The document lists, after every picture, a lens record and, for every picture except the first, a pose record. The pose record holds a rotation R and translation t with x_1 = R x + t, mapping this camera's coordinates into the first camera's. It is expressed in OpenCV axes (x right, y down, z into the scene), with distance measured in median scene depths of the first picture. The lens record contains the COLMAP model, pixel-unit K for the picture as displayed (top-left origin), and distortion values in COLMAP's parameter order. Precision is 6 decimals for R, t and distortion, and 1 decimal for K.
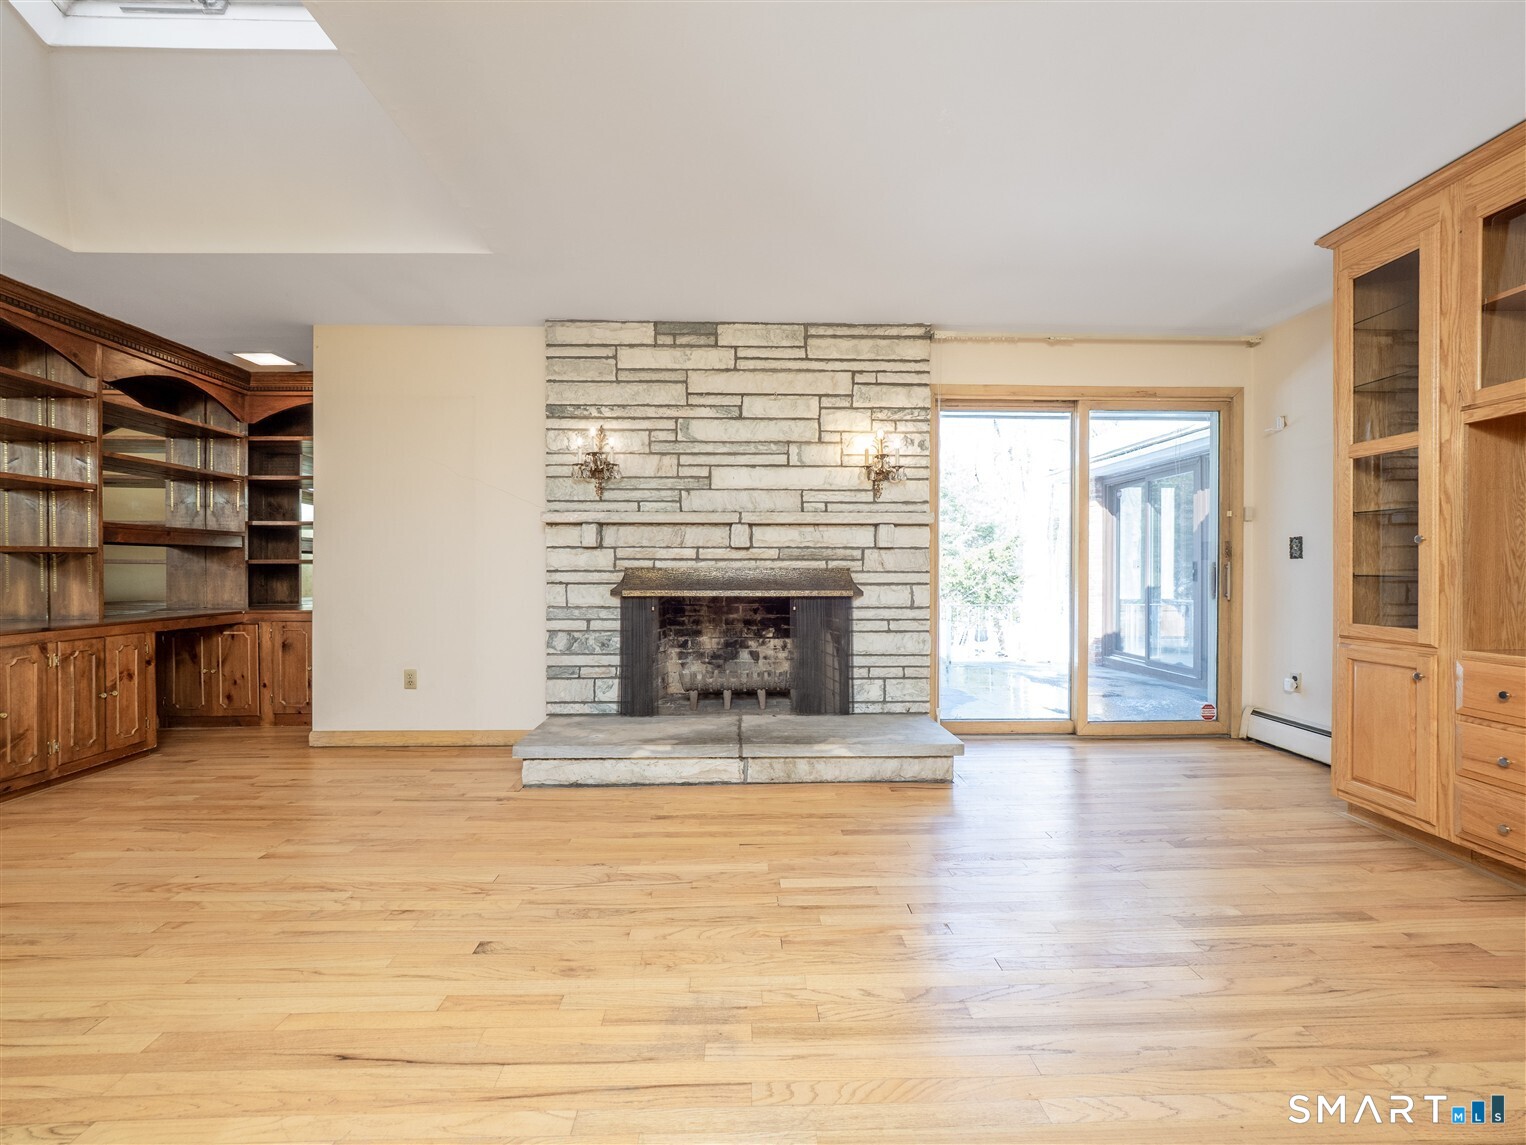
lens RADIAL K [[635.5, 0, 752.8], [0, 635.5, 571.9], [0, 0, 1]] dist [0.003816, -0.008201]
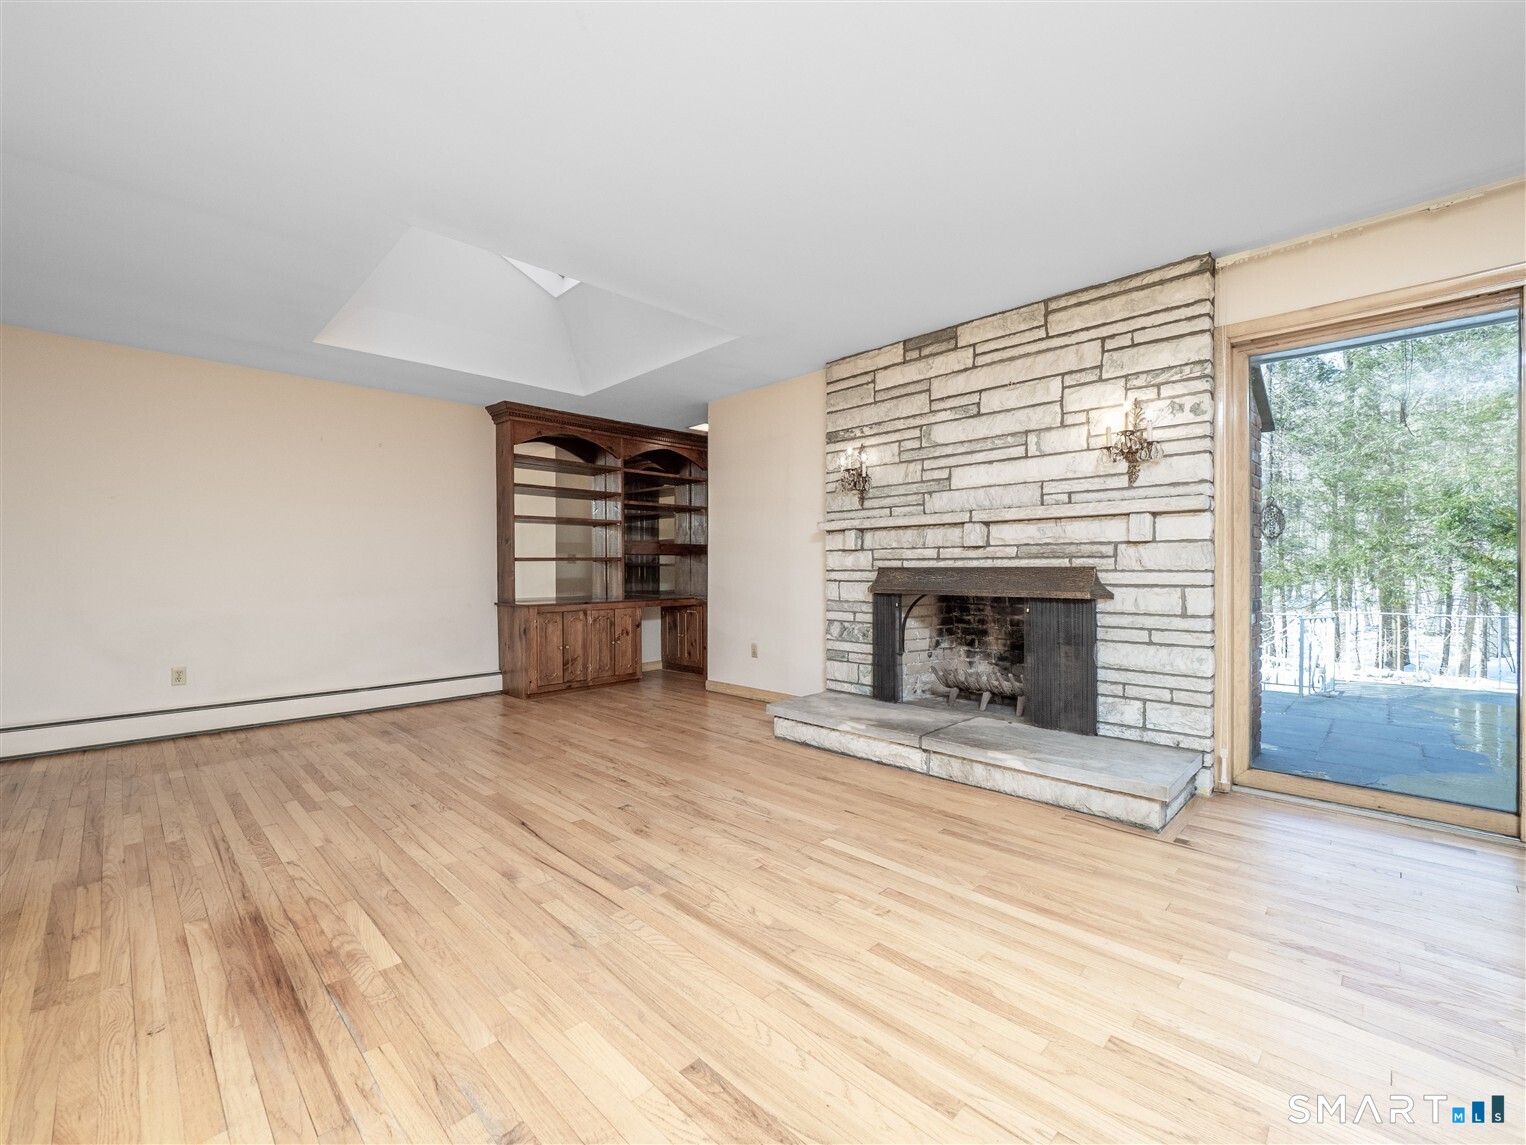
lens RADIAL K [[635.5, 0, 752.8], [0, 635.5, 571.9], [0, 0, 1]] dist [0.003816, -0.008201]
pose [[0.692181, 0.000110, -0.721724, 0.452035], [-0.001060, 0.999999, -0.000864, 0.002608], [0.721723, 0.001363, 0.692181, 0.062938]]
